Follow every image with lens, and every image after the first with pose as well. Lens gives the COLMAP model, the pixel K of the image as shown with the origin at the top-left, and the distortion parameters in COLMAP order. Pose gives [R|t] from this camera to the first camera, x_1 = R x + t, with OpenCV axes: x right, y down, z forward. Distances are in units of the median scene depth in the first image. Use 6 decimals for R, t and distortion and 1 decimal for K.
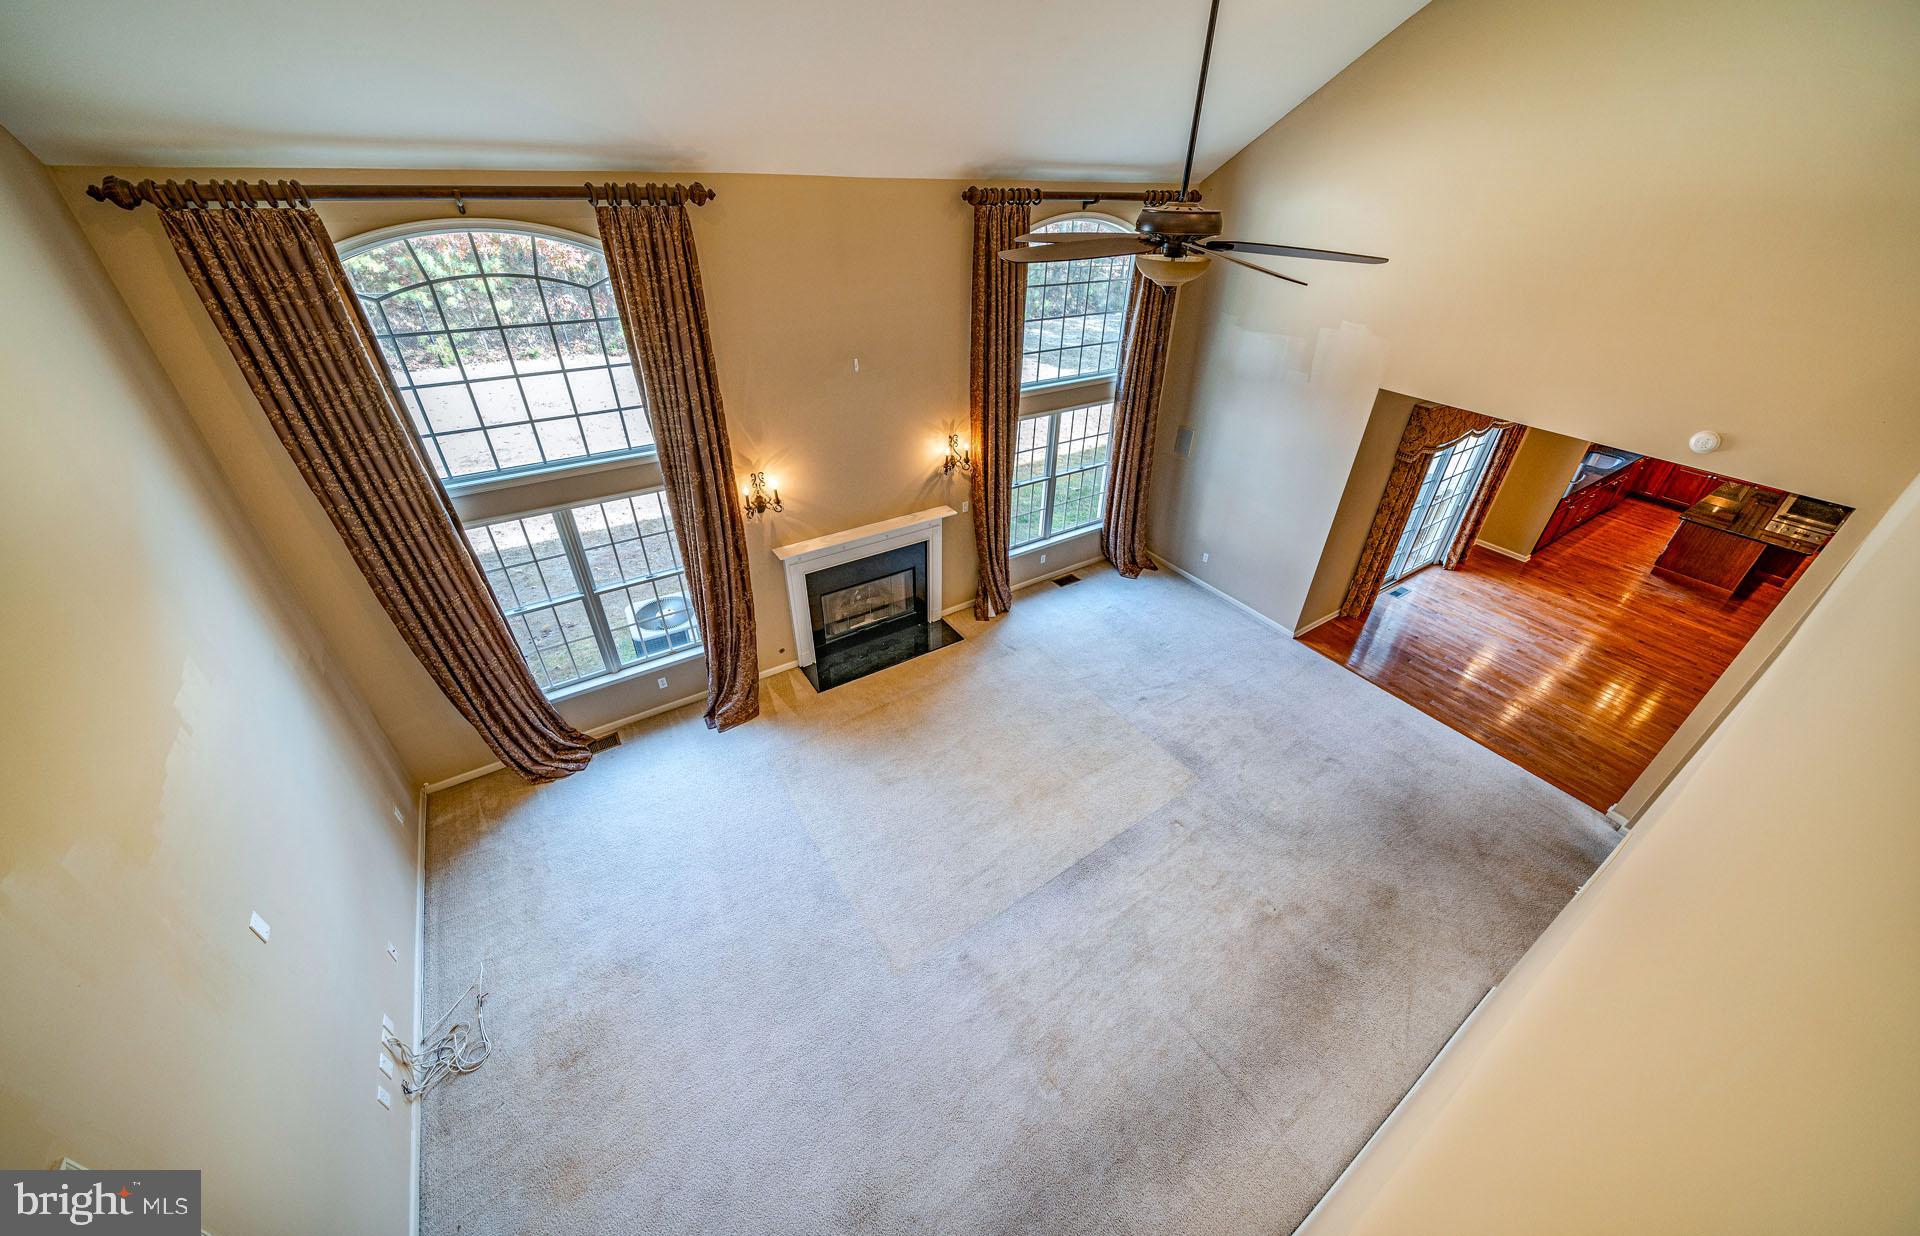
lens RADIAL K [[667.9, 0, 980.7], [0, 667.9, 618.9], [0, 0, 1]] dist [0.000706, -0.000058]
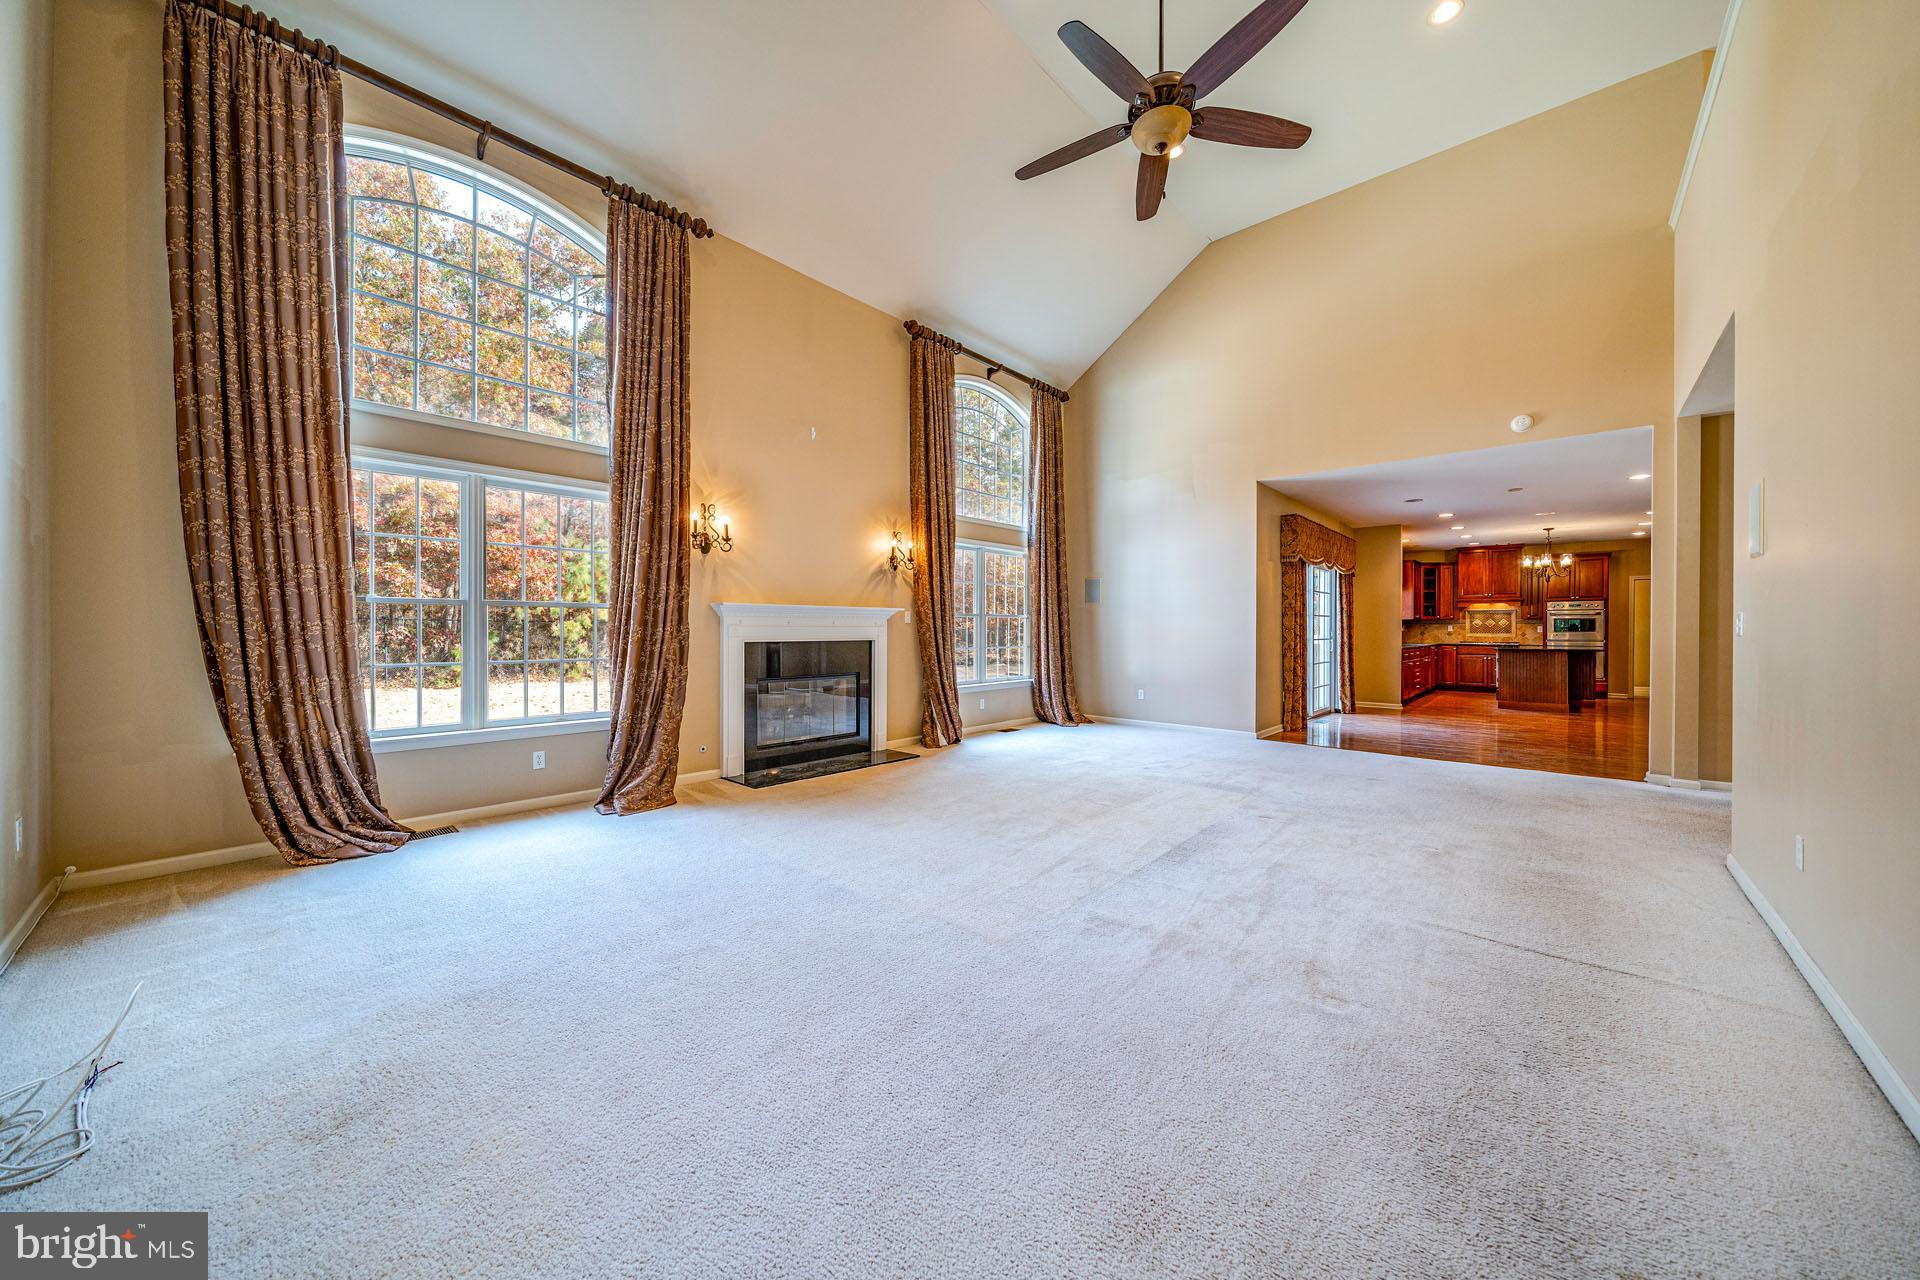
lens RADIAL K [[664.2, 0, 960.0], [0, 664.2, 640.0], [0, 0, 1]] dist [-0.001079, 0.000120]
pose [[0.972833, -0.035680, 0.228740, -0.187056], [0.153550, 0.838890, -0.522193, 0.405056], [-0.173256, 0.543130, 0.821579, 0.257801]]
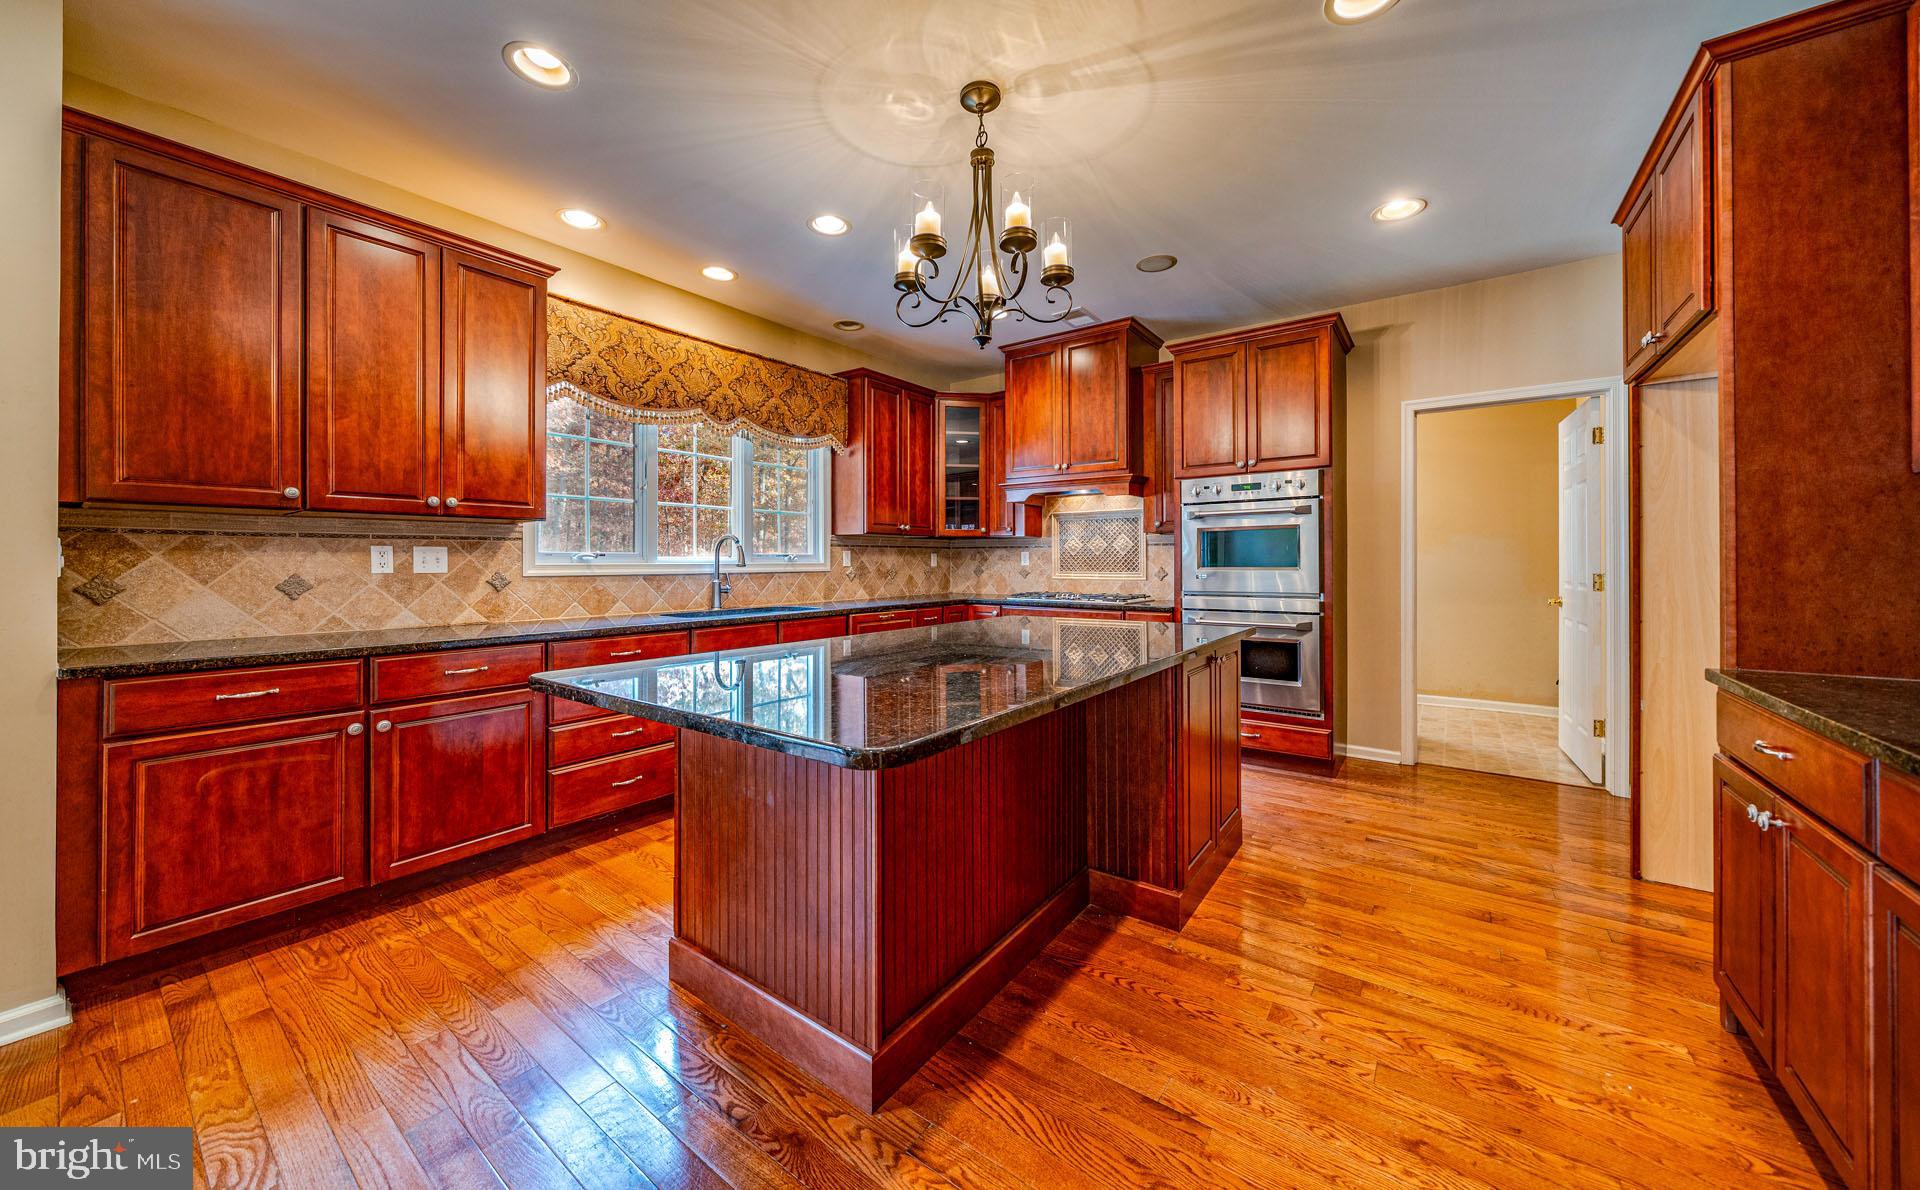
lens RADIAL K [[656.5, 0, 963.7], [0, 656.5, 568.6], [0, 0, 1]] dist [-0.001375, -0.000080]
pose [[0.943131, -0.035701, 0.330500, 1.487224], [0.210070, 0.834546, -0.509317, -0.073386], [-0.257634, 0.549781, 0.794585, 1.072430]]
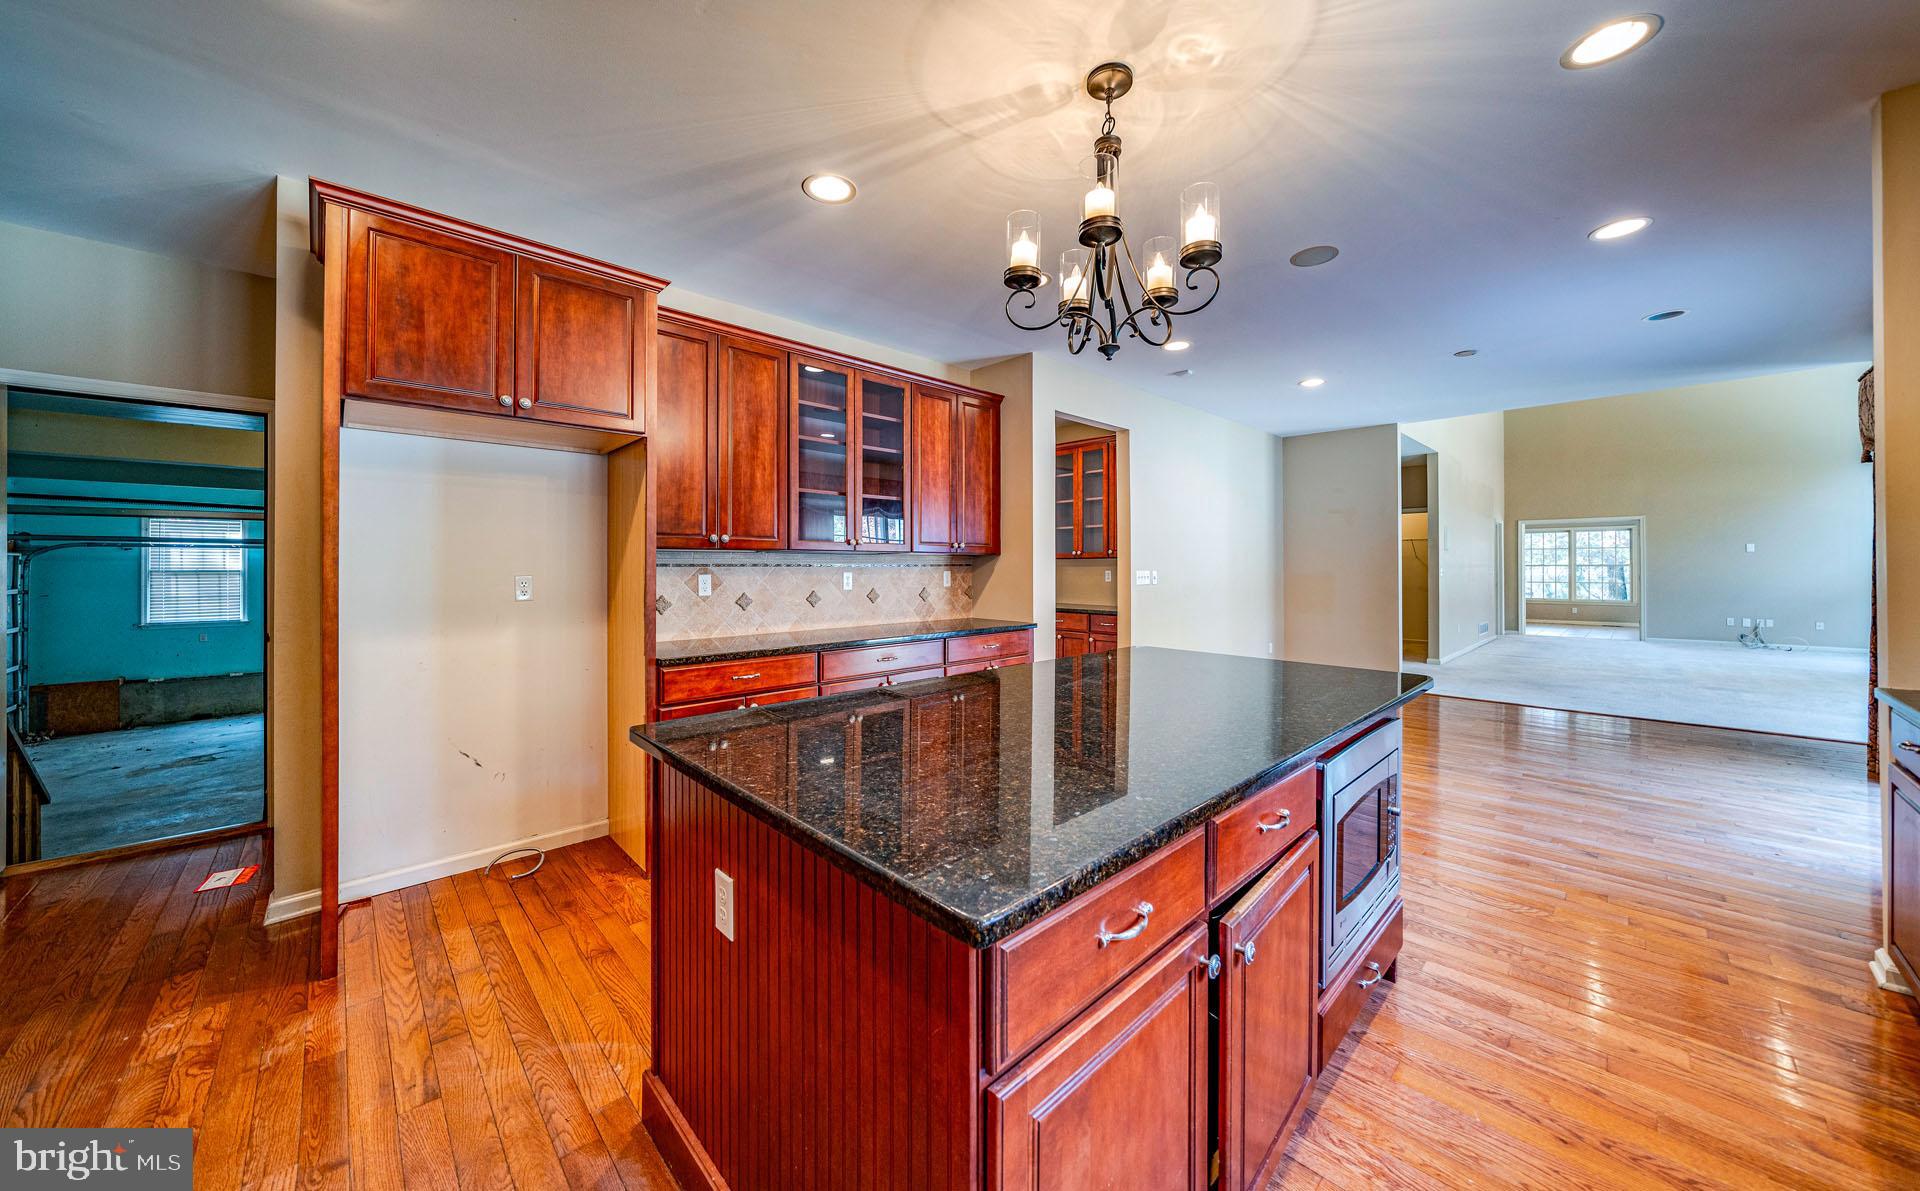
lens RADIAL K [[656.5, 0, 963.7], [0, 656.5, 569.1], [0, 0, 1]] dist [-0.001375, -0.000080]
pose [[-0.984795, -0.026551, -0.171681, 1.736364], [-0.116578, 0.833691, 0.539785, -0.426785], [0.128797, 0.551592, -0.824110, 1.586898]]
